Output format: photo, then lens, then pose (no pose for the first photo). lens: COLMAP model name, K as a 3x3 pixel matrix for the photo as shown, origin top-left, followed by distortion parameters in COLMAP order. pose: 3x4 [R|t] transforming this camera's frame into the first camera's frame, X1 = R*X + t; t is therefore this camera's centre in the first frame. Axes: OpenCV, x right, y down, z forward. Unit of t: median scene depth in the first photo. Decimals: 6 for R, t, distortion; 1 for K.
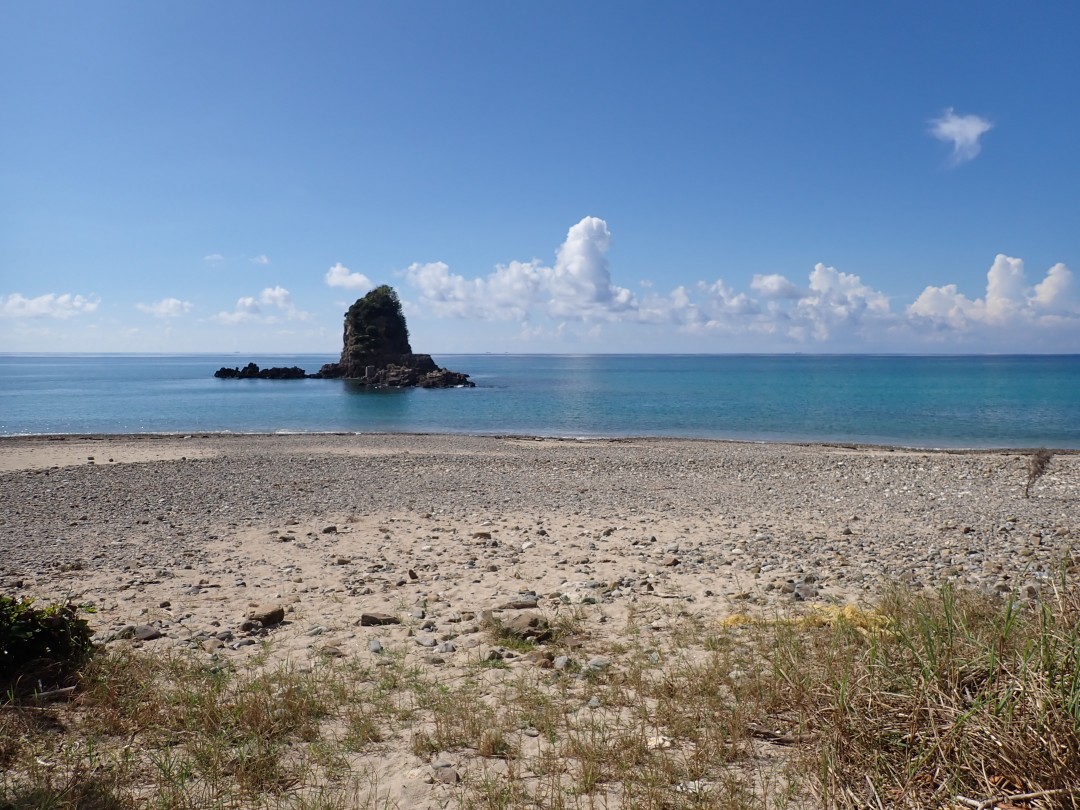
lens RADIAL K [[797.0, 0, 540.0], [0, 797.0, 405.0], [0, 0, 1]] dist [0.001359, -0.004716]
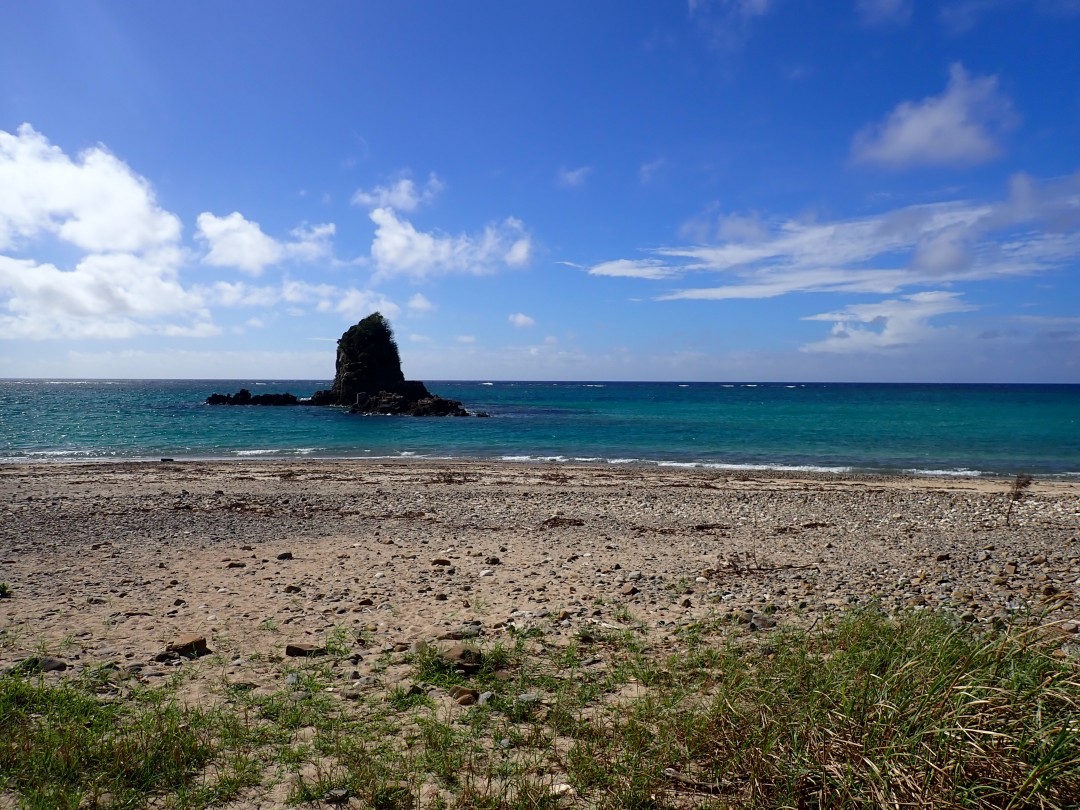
lens RADIAL K [[795.1, 0, 539.7], [0, 795.1, 400.8], [0, 0, 1]] dist [0.000426, -0.009242]
pose [[0.999967, 0.004648, 0.006635, 0.043596], [-0.004376, 0.999169, -0.040533, 0.007583], [-0.006817, 0.040503, 0.999156, 0.032673]]
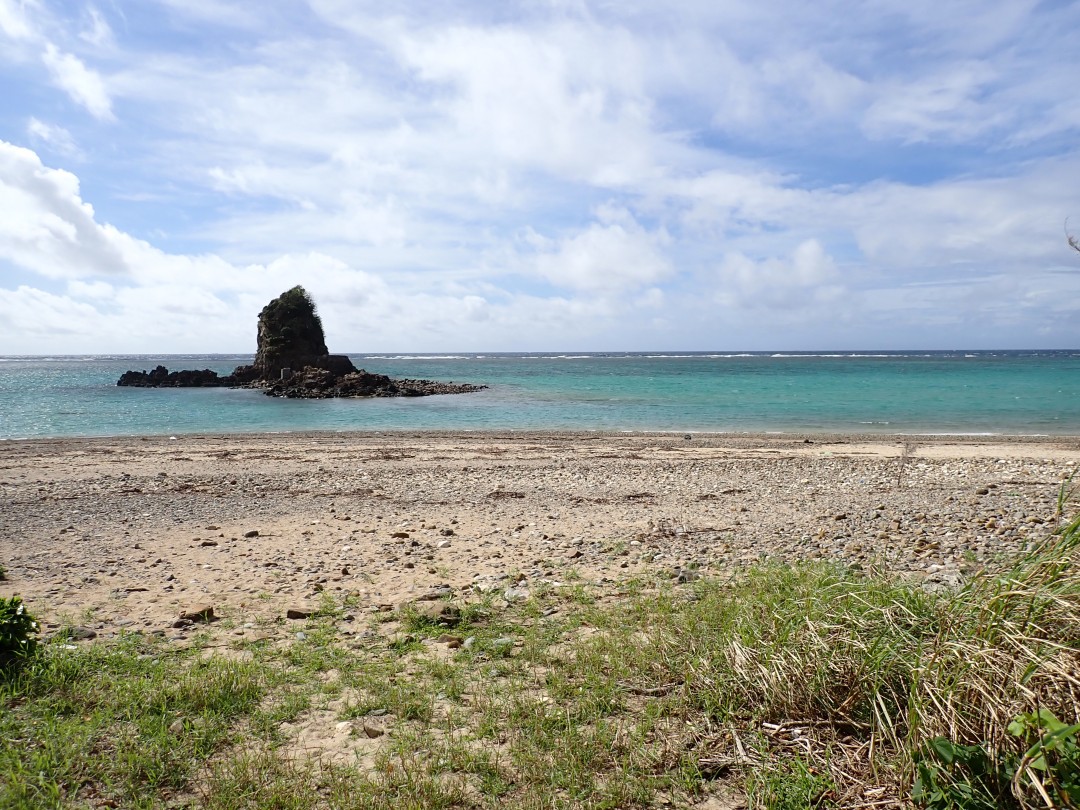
lens RADIAL K [[793.5, 0, 540.0], [0, 793.5, 405.0], [0, 0, 1]] dist [-0.001830, -0.012068]
pose [[0.994918, -0.012367, 0.099929, 0.009517], [0.012290, 0.999924, 0.001391, -0.009246], [-0.099939, -0.000155, 0.994994, -0.072546]]
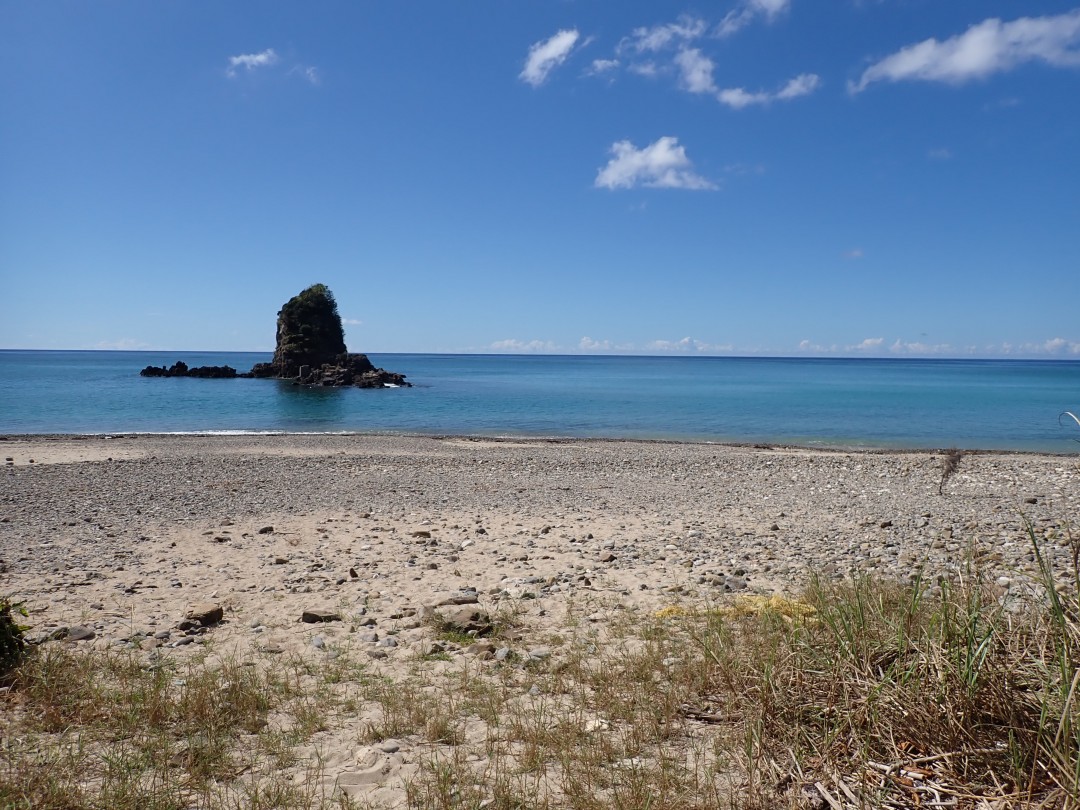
lens RADIAL K [[795.1, 0, 539.7], [0, 795.1, 400.8], [0, 0, 1]] dist [0.000426, -0.009242]
pose [[0.996884, 0.004198, 0.078770, -0.003969], [-0.003672, 0.999970, -0.006826, 0.001538], [-0.078796, 0.006515, 0.996869, -0.015444]]
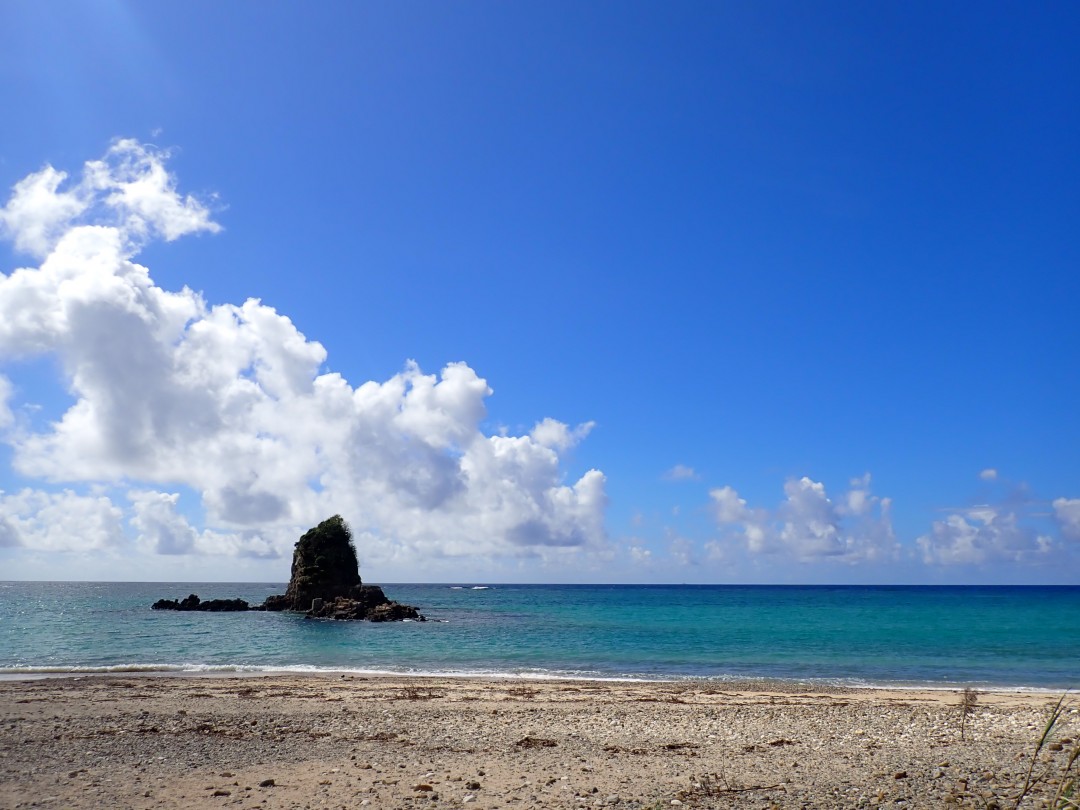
lens RADIAL K [[793.5, 0, 540.0], [0, 793.5, 405.0], [0, 0, 1]] dist [-0.001830, -0.012068]
pose [[0.998352, 0.015727, 0.055191, 0.011241], [0.000542, 0.959087, -0.283112, -0.015045], [-0.057385, 0.282676, 0.957497, -0.093325]]
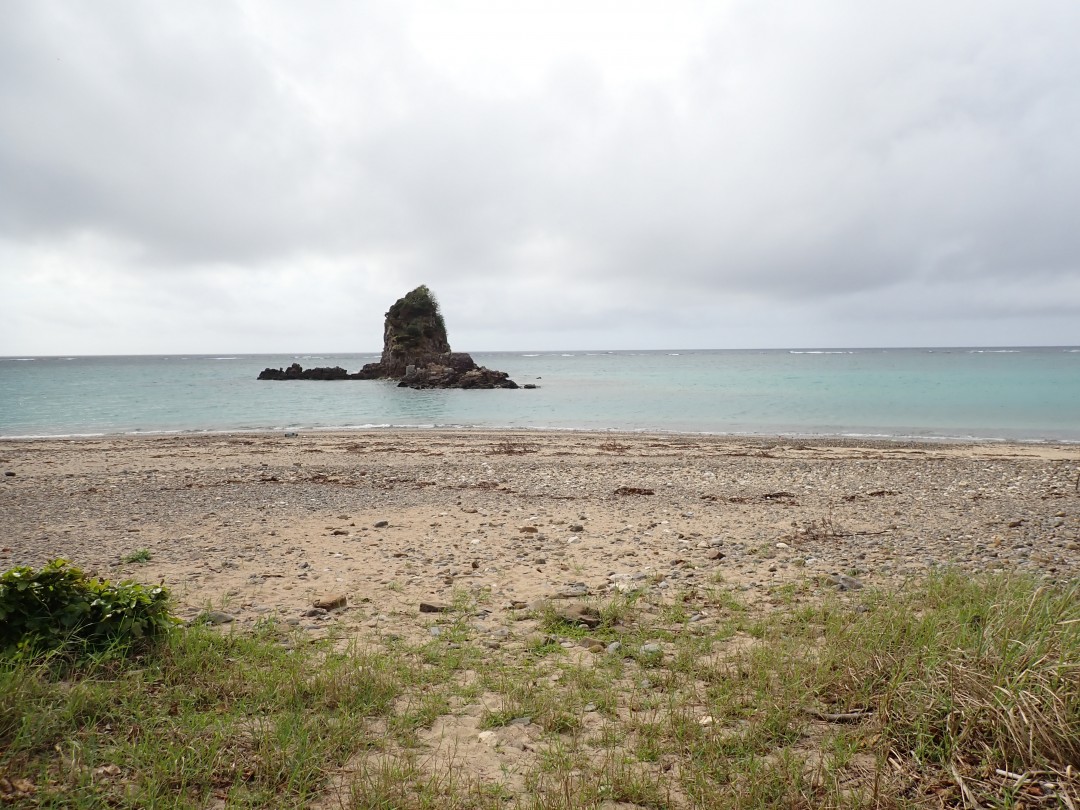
lens RADIAL K [[795.1, 0, 539.7], [0, 795.1, 400.8], [0, 0, 1]] dist [0.000426, -0.009242]
pose [[0.998823, -0.006559, -0.048049, -0.009215], [0.006441, 0.999976, -0.002621, 0.000582], [0.048065, 0.002308, 0.998842, -0.024091]]
